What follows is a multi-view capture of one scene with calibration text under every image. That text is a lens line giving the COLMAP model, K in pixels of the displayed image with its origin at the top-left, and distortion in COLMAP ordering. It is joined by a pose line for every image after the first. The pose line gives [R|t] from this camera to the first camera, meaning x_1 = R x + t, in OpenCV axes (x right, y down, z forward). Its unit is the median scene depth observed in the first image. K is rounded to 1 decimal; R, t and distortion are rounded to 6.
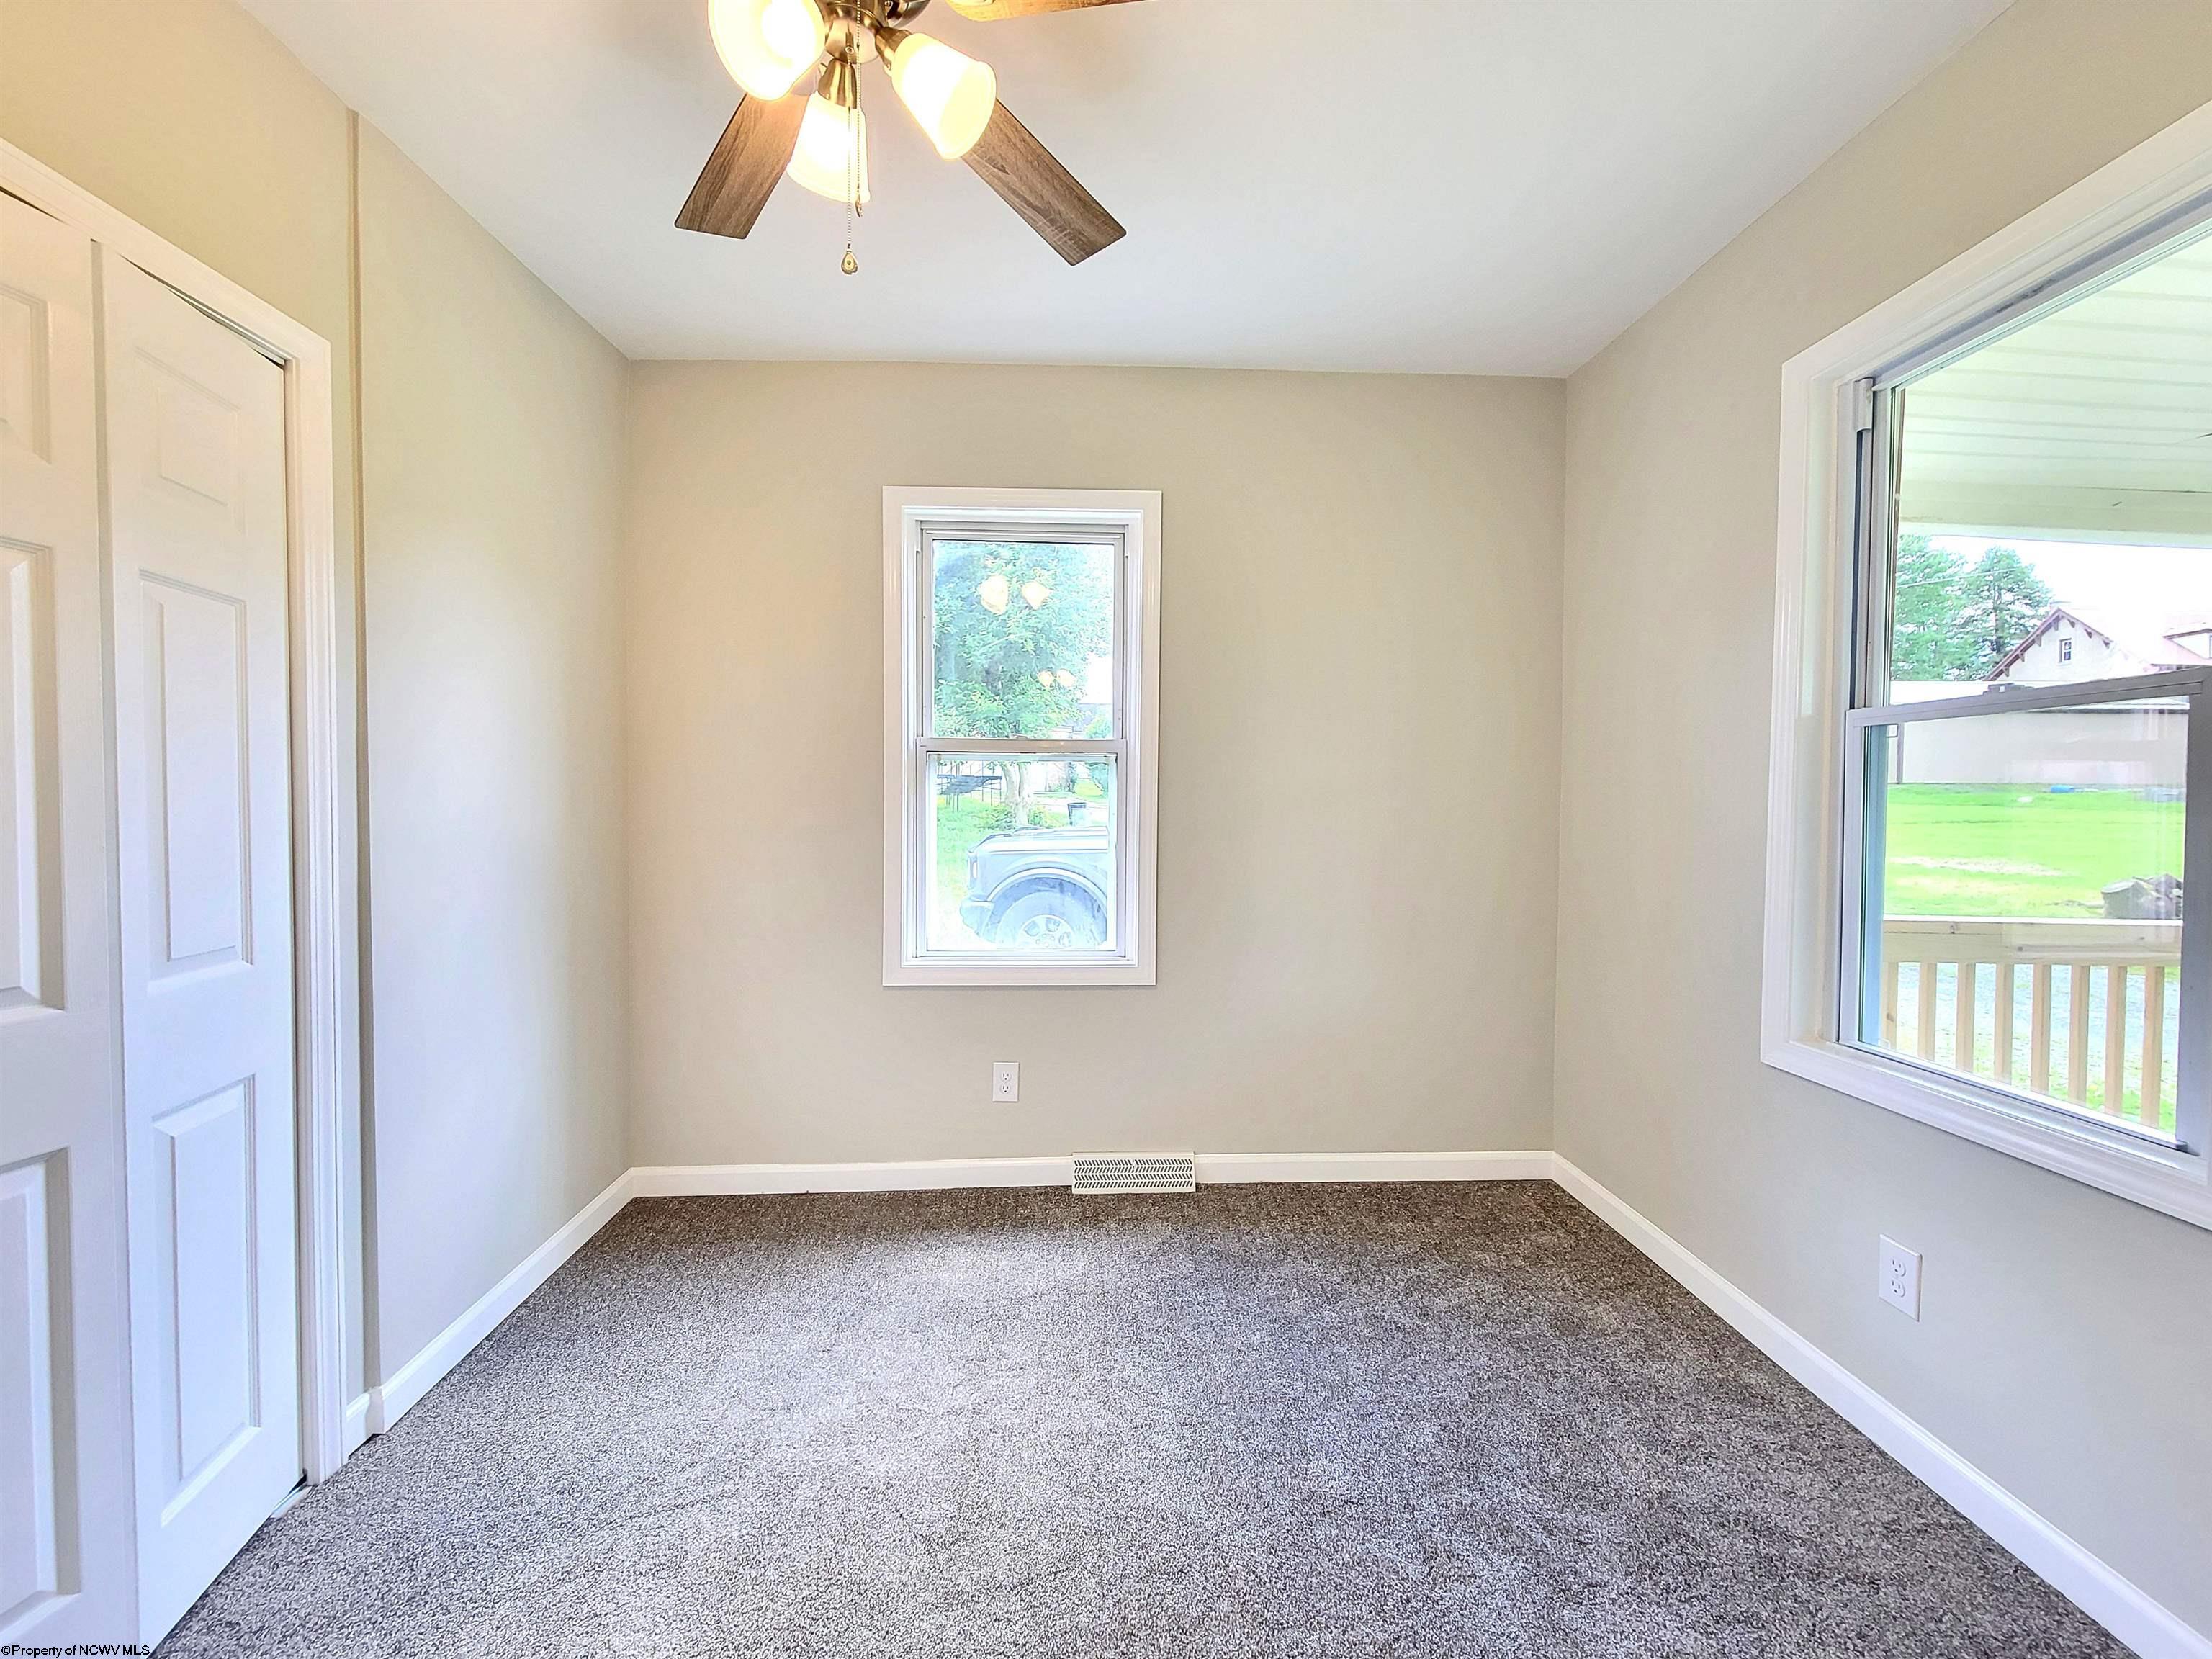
lens RADIAL K [[942.4, 0, 1106.0], [0, 942.4, 829.5], [0, 0, 1]] dist [0.003110, -0.003739]
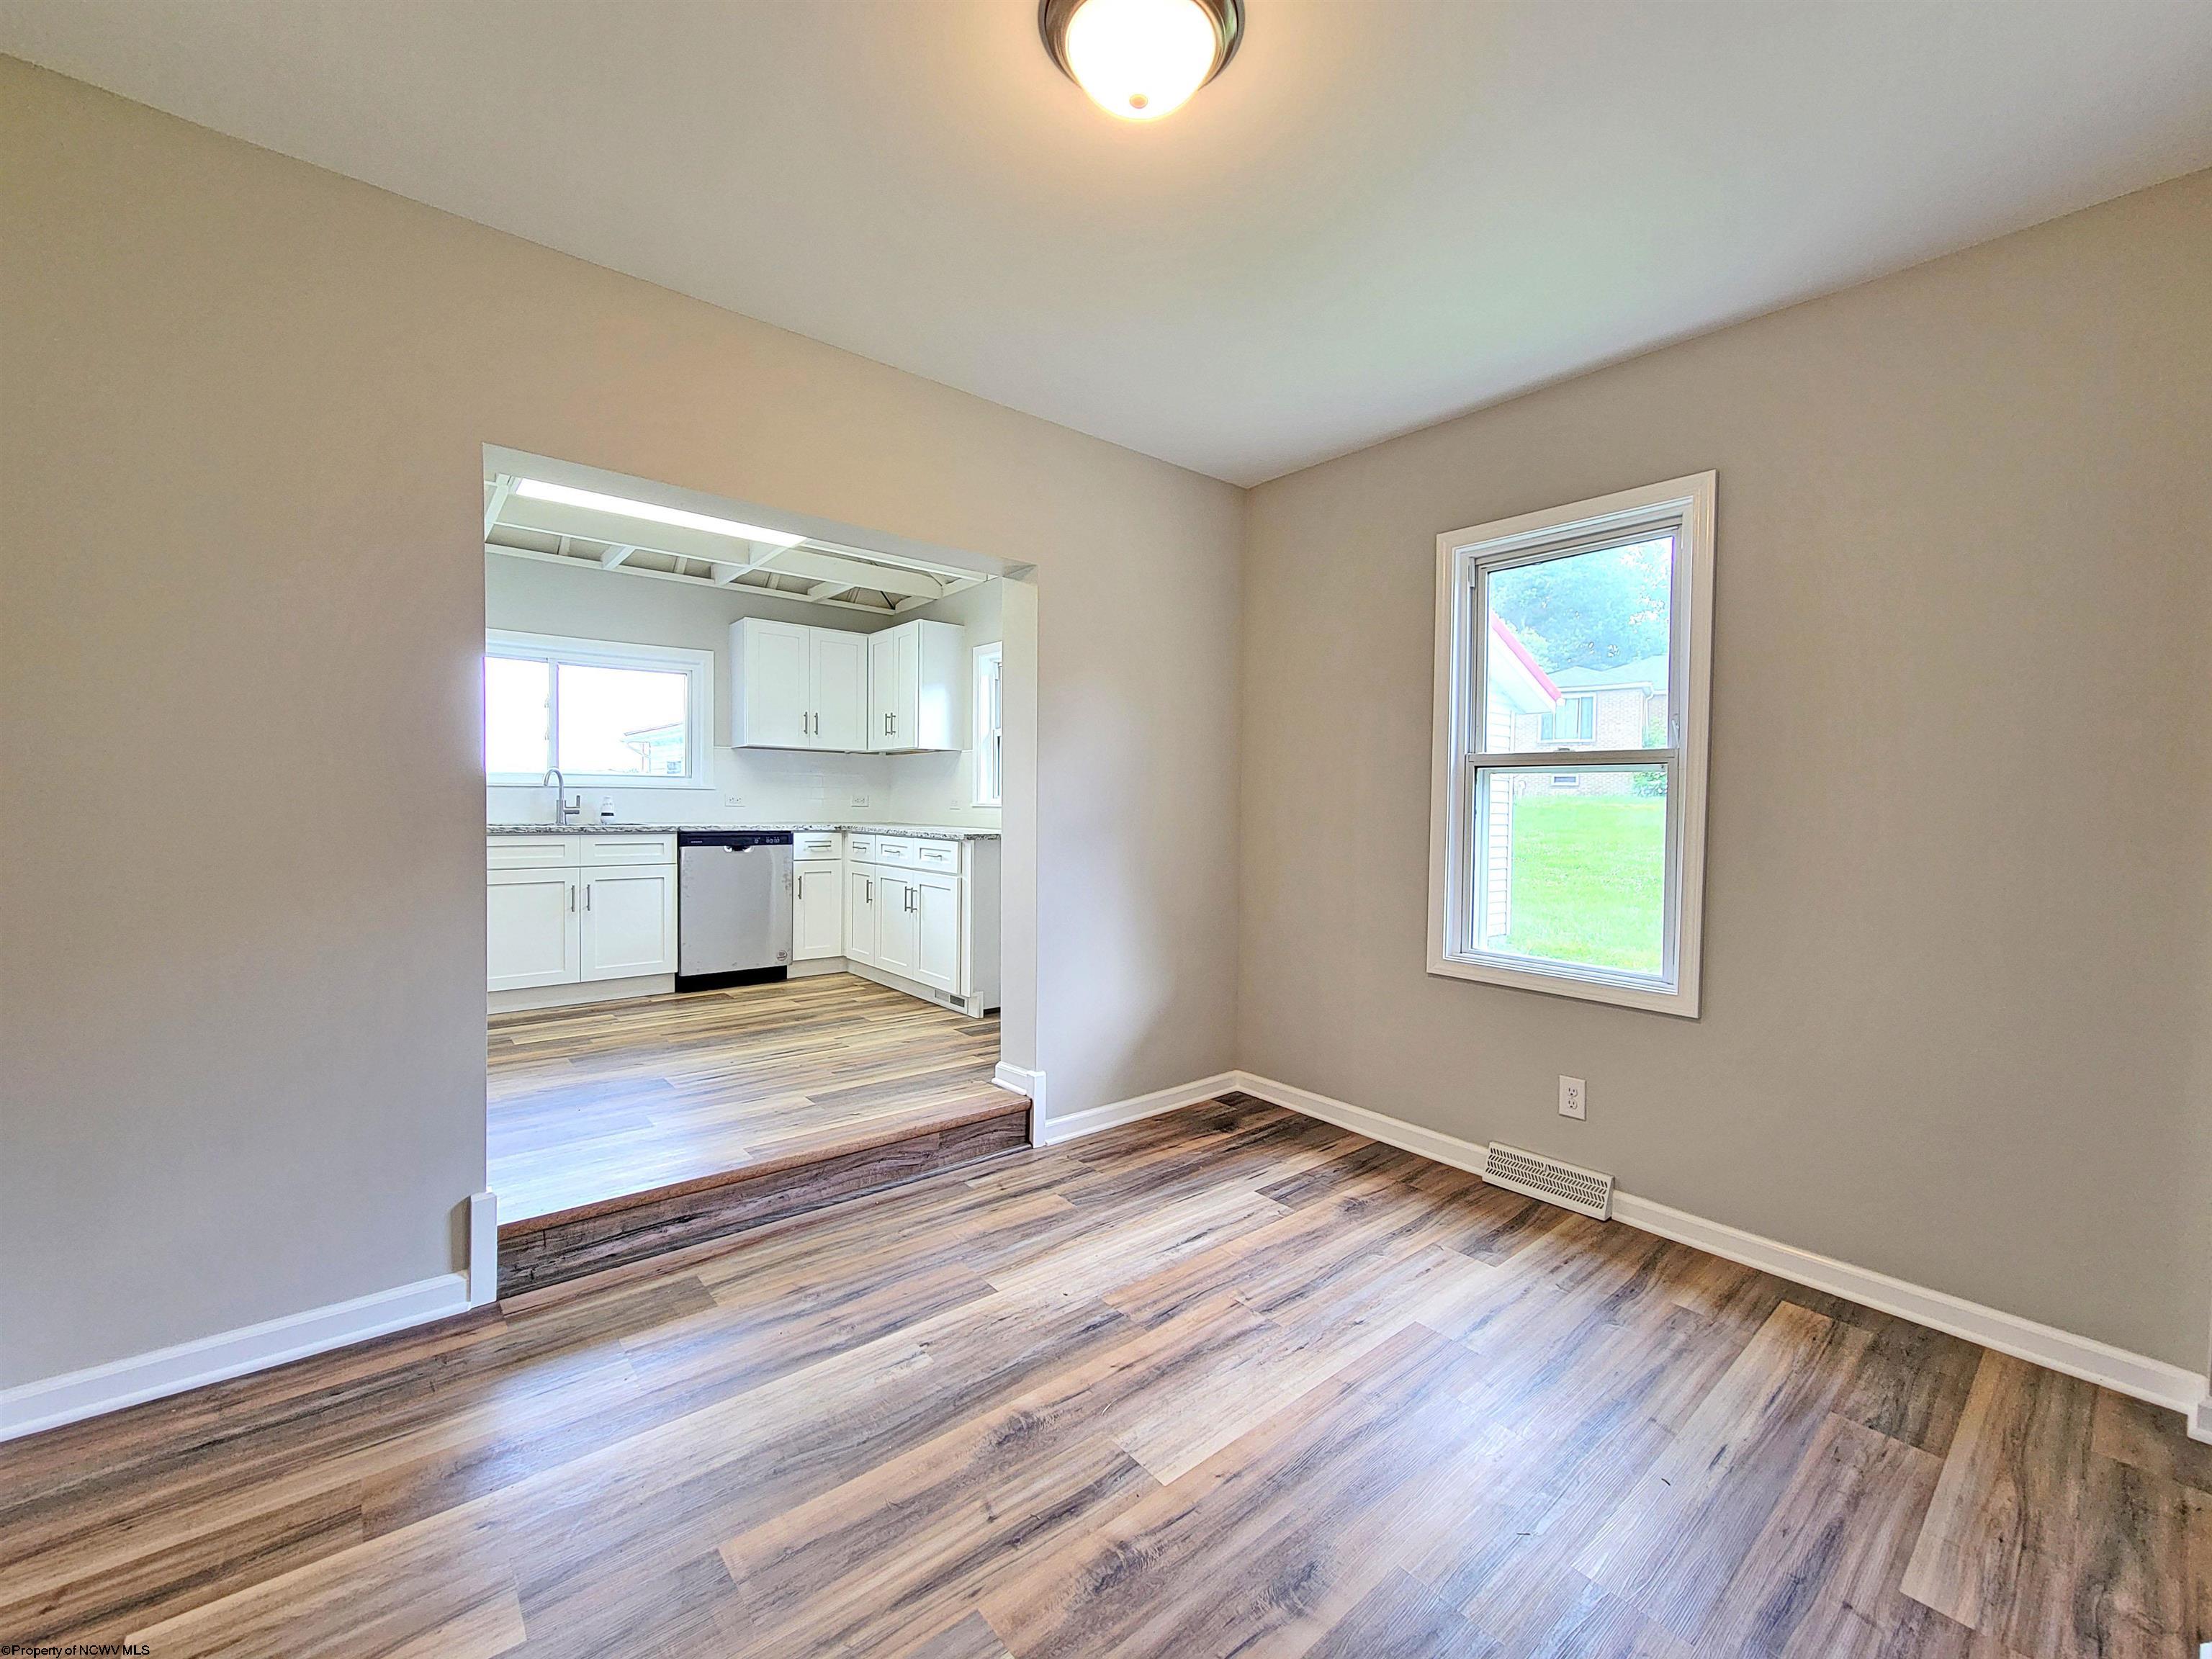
lens RADIAL K [[905.7, 0, 1118.5], [0, 905.7, 827.6], [0, 0, 1]] dist [0.007269, -0.003738]
pose [[0.604261, 0.025221, -0.796387, 0.396077], [-0.037164, 0.999303, 0.003449, -0.000095], [0.795920, 0.027513, 0.604777, 0.034505]]
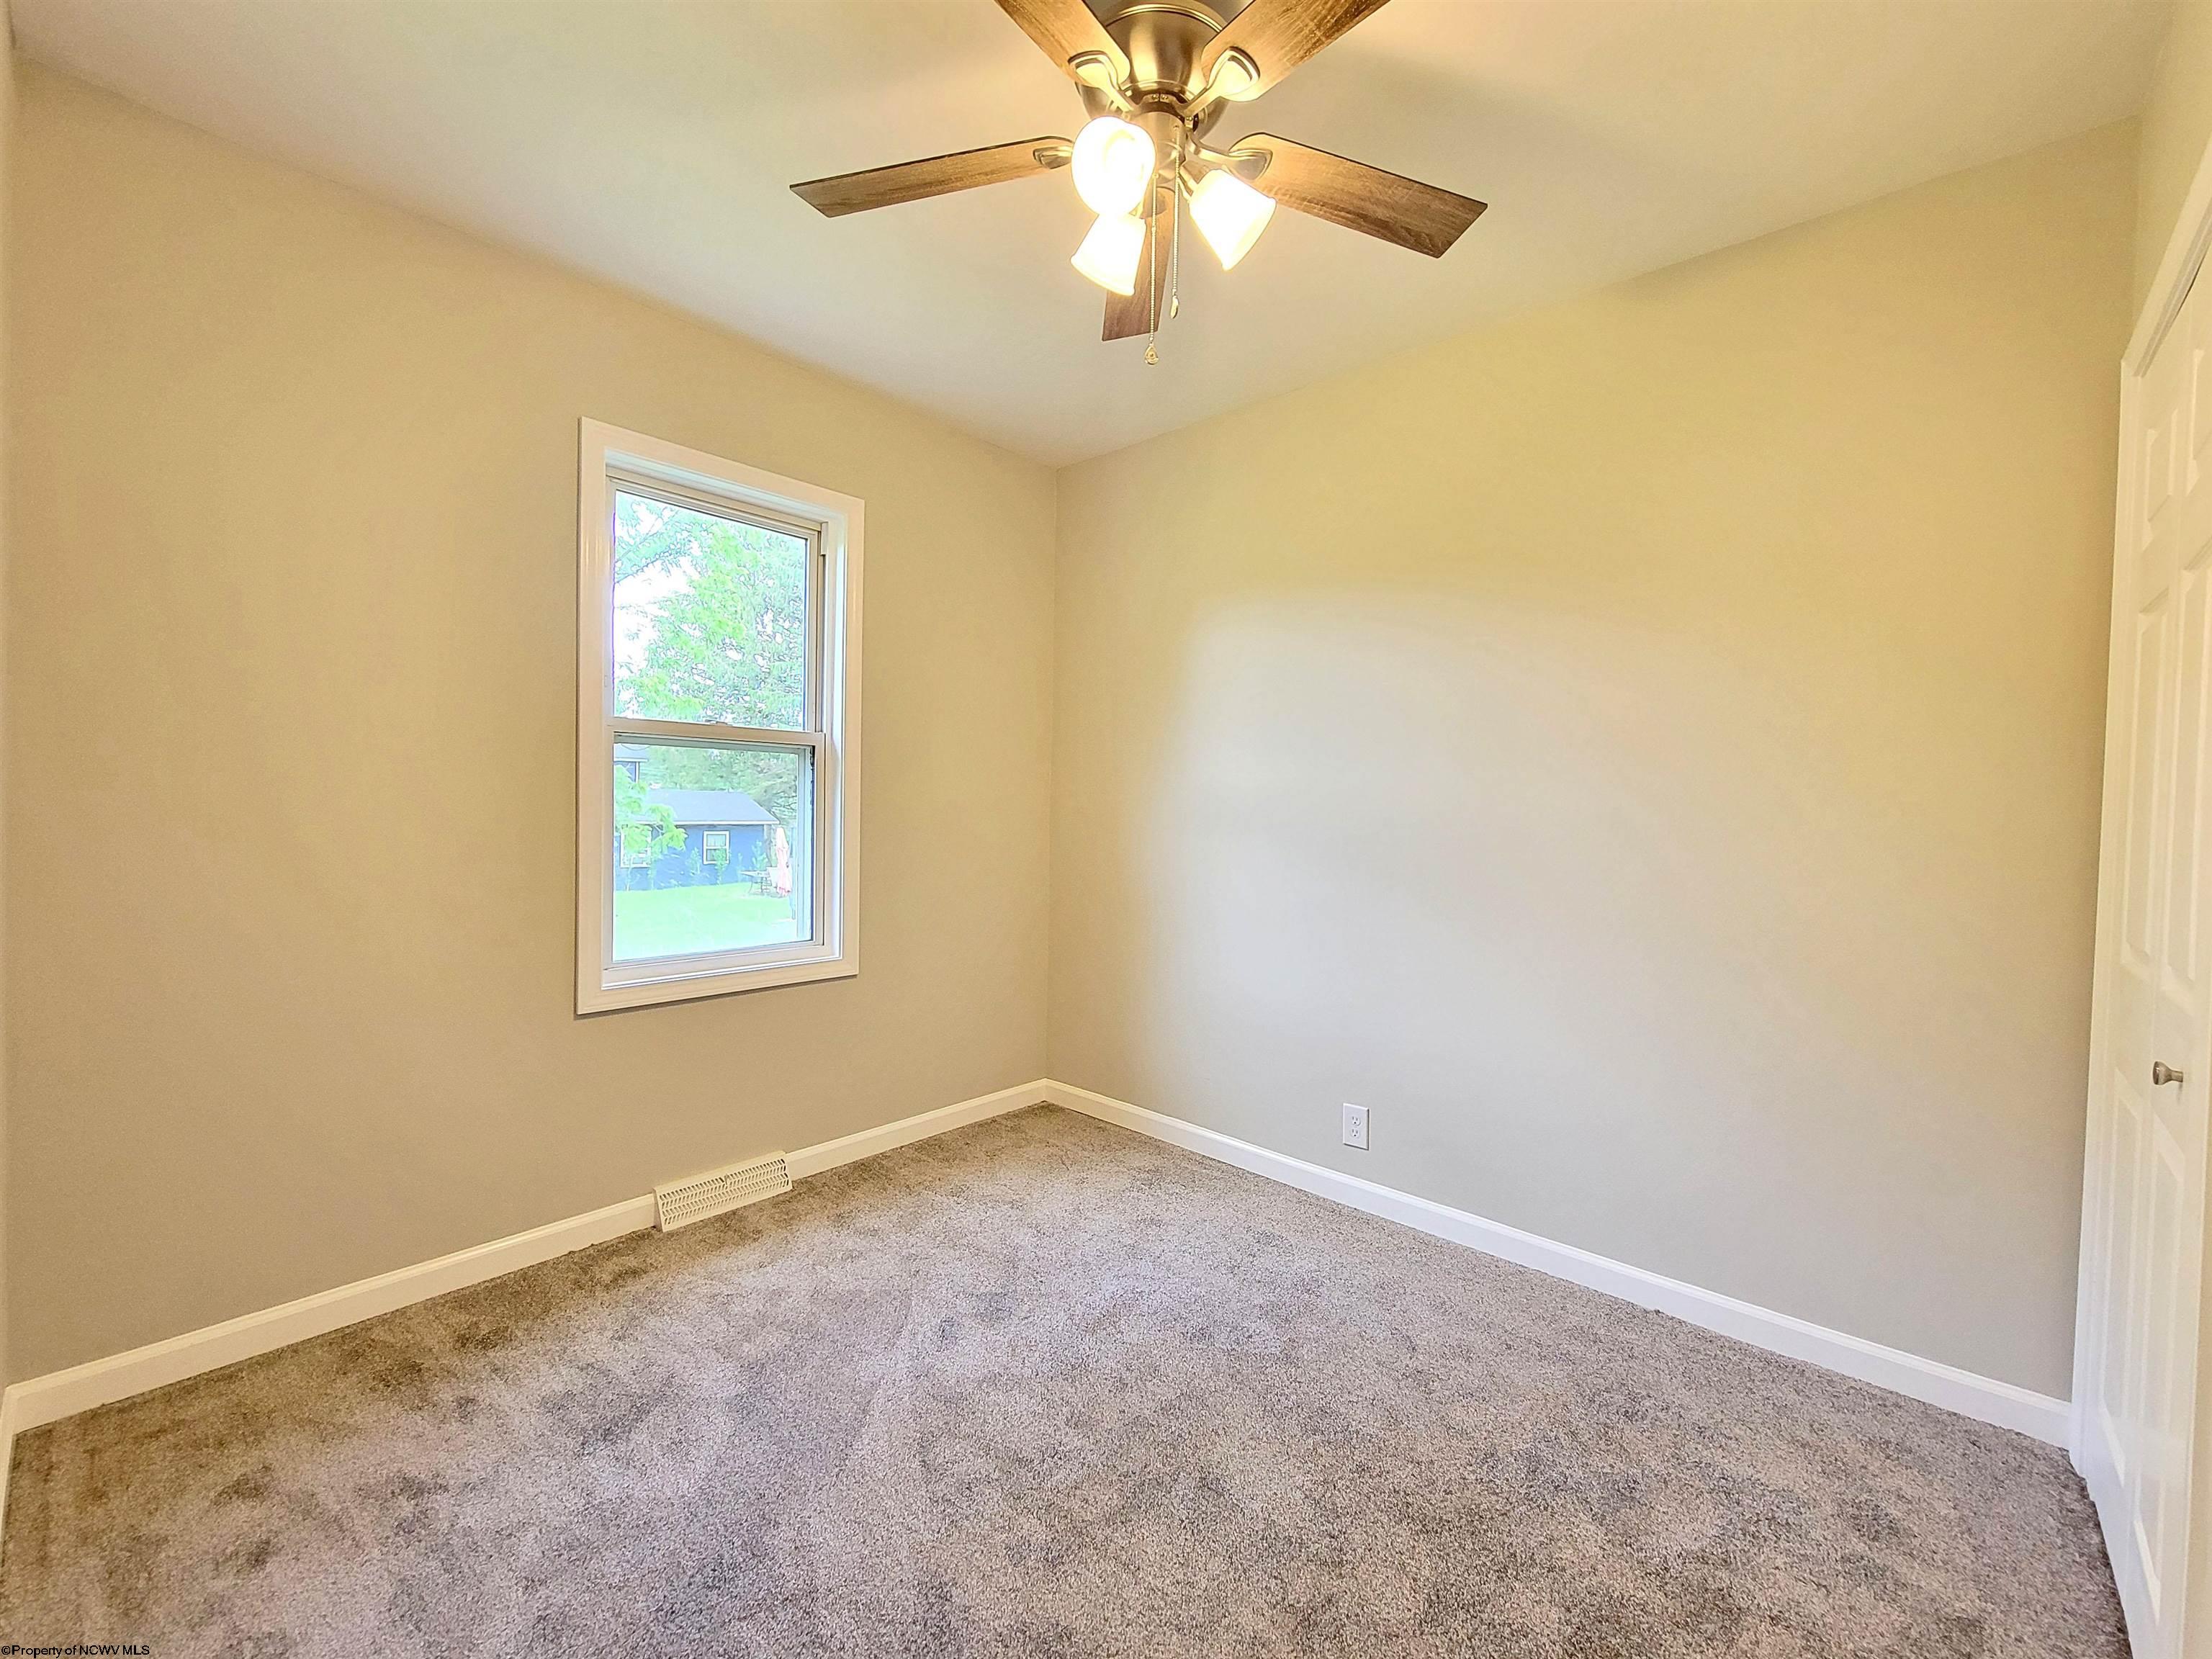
lens RADIAL K [[905.7, 0, 1118.5], [0, 905.7, 827.6], [0, 0, 1]] dist [0.007269, -0.003738]
pose [[0.707476, -0.001072, 0.706737, -0.451199], [0.005365, 0.999978, -0.003853, 0.007473], [-0.706717, 0.006517, 0.707466, 0.094771]]
